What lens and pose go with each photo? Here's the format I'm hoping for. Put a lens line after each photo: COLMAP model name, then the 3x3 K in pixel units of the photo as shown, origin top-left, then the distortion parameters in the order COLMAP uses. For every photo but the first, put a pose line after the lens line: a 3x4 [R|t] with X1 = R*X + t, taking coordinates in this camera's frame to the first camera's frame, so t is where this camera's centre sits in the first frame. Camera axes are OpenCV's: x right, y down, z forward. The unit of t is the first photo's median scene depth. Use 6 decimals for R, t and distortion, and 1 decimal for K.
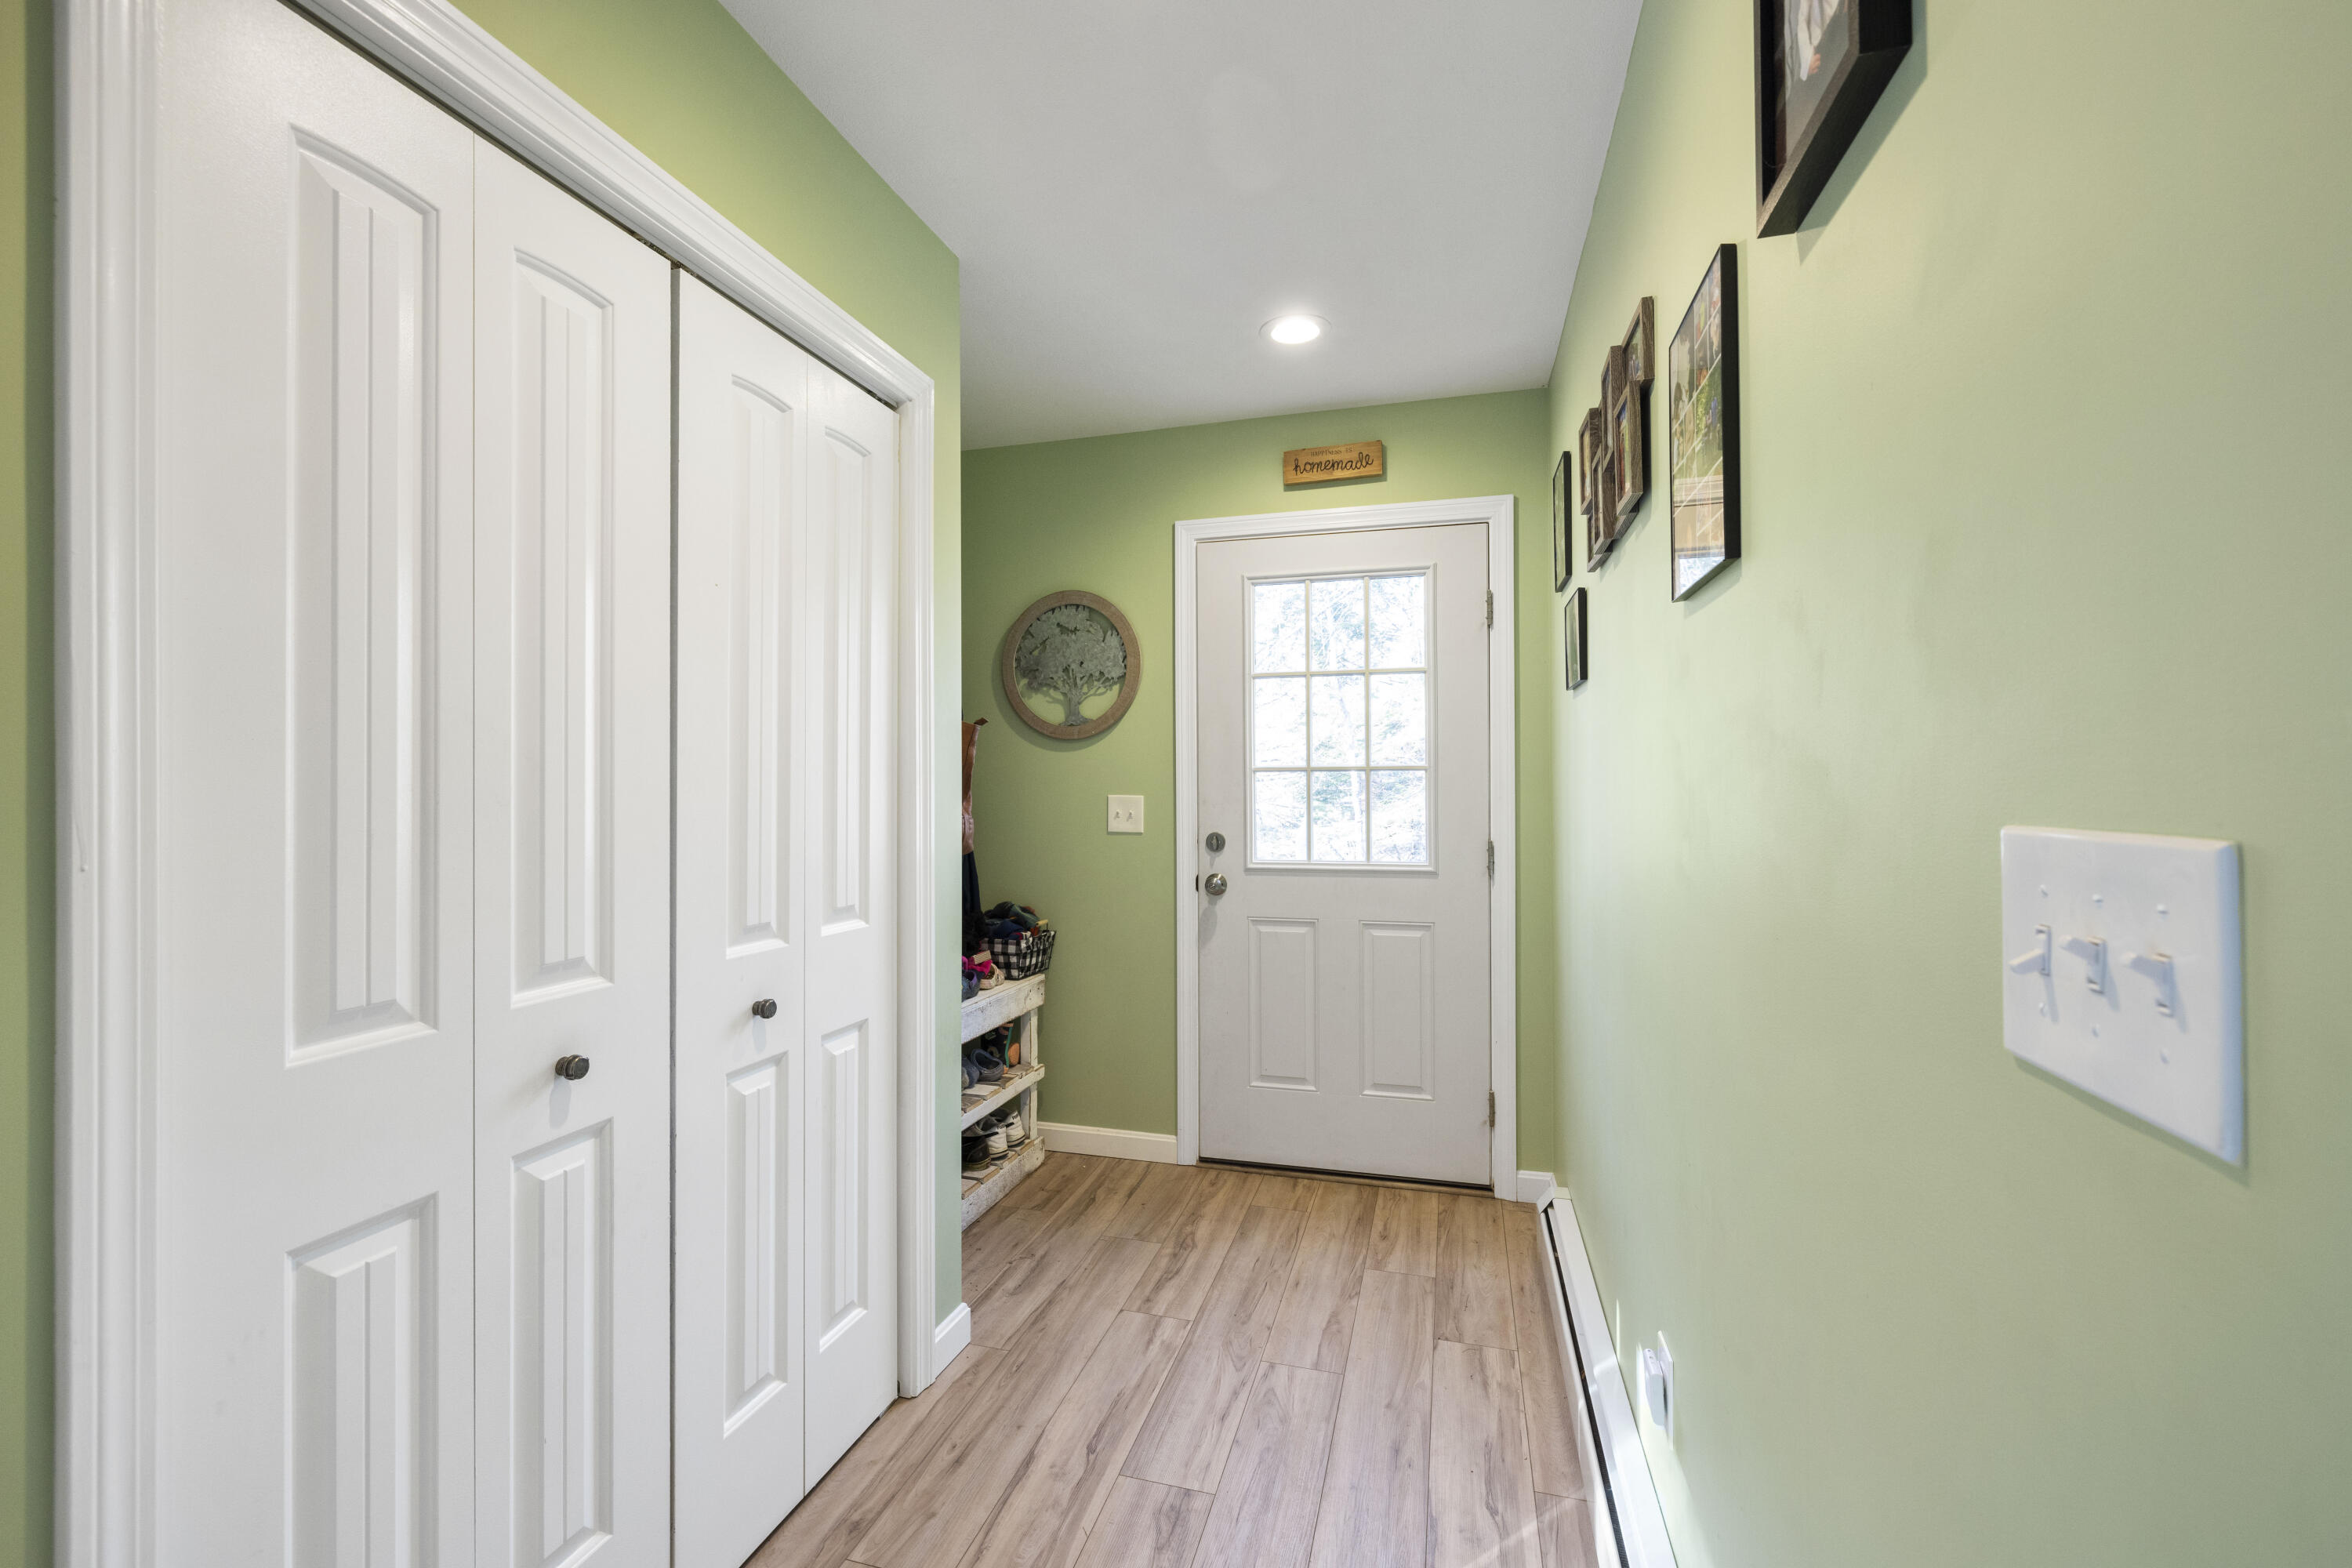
lens RADIAL K [[986.8, 0, 1153.9], [0, 986.8, 780.5], [0, 0, 1]] dist [0.009513, -0.001638]
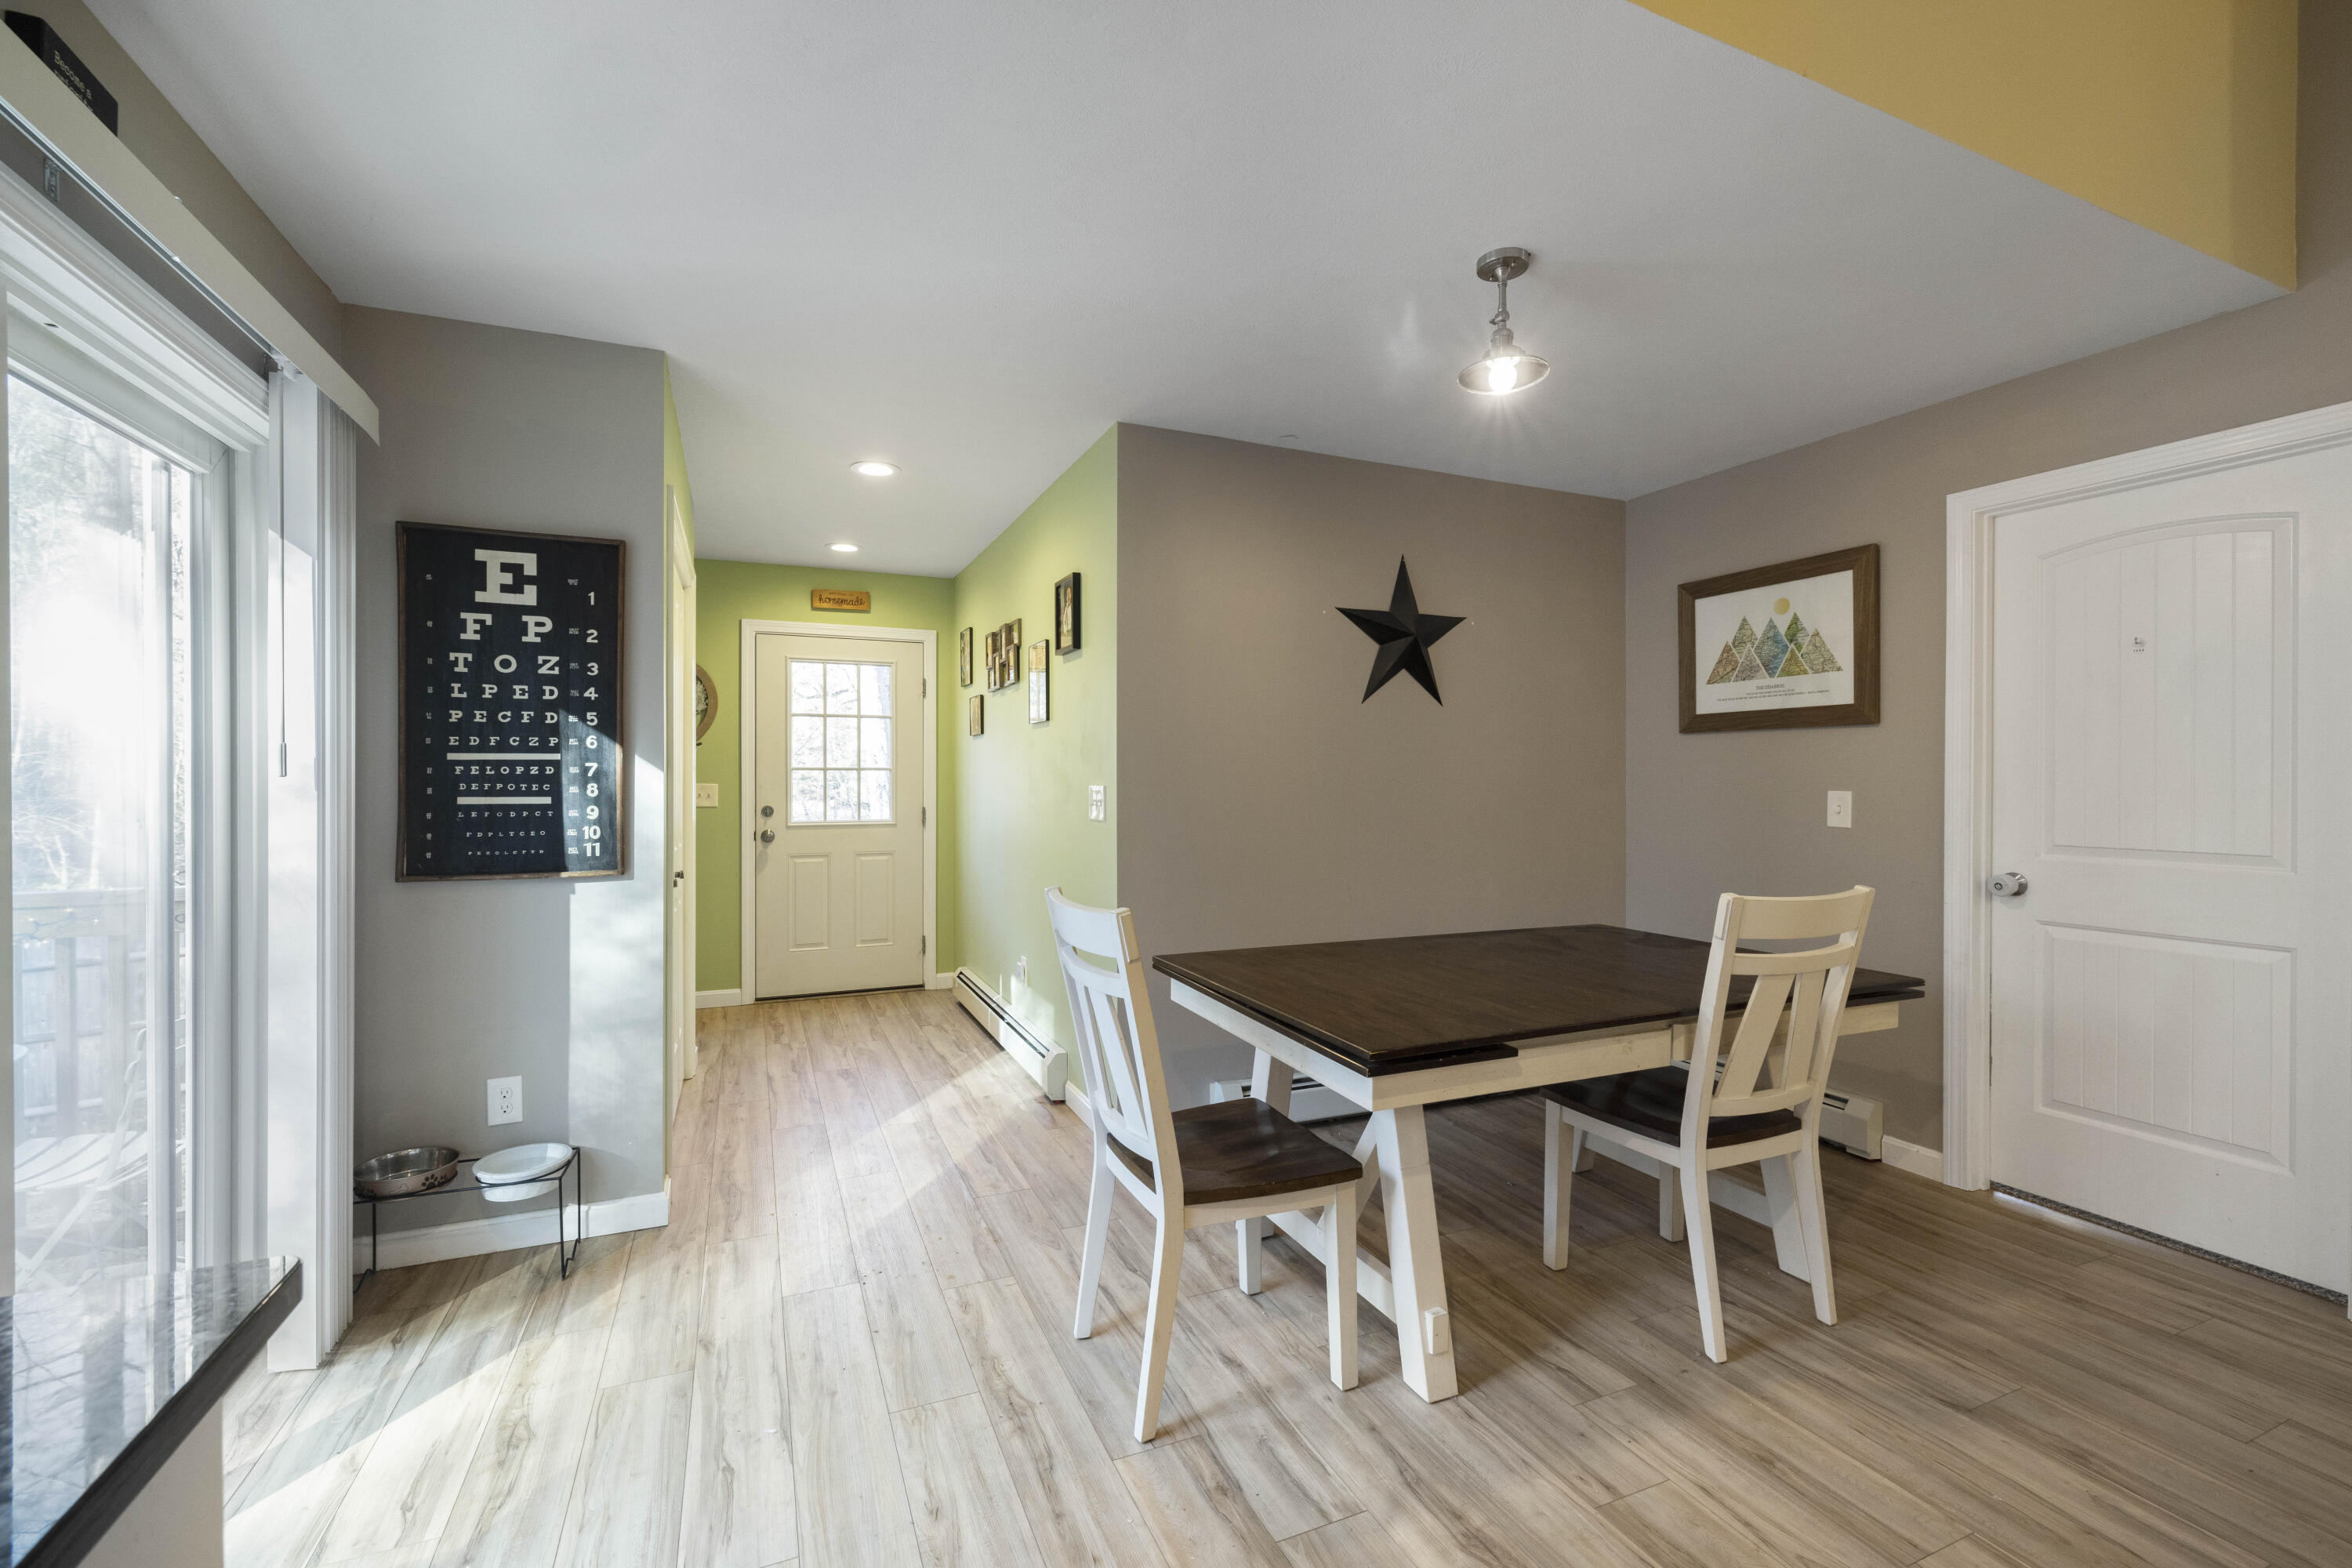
lens RADIAL K [[986.8, 0, 1156.2], [0, 986.8, 791.5], [0, 0, 1]] dist [0.009513, -0.001638]
pose [[0.775012, -0.009143, 0.631881, -0.517918], [0.003505, 0.999942, 0.010171, 0.014484], [-0.631937, -0.005668, 0.774999, -0.772285]]
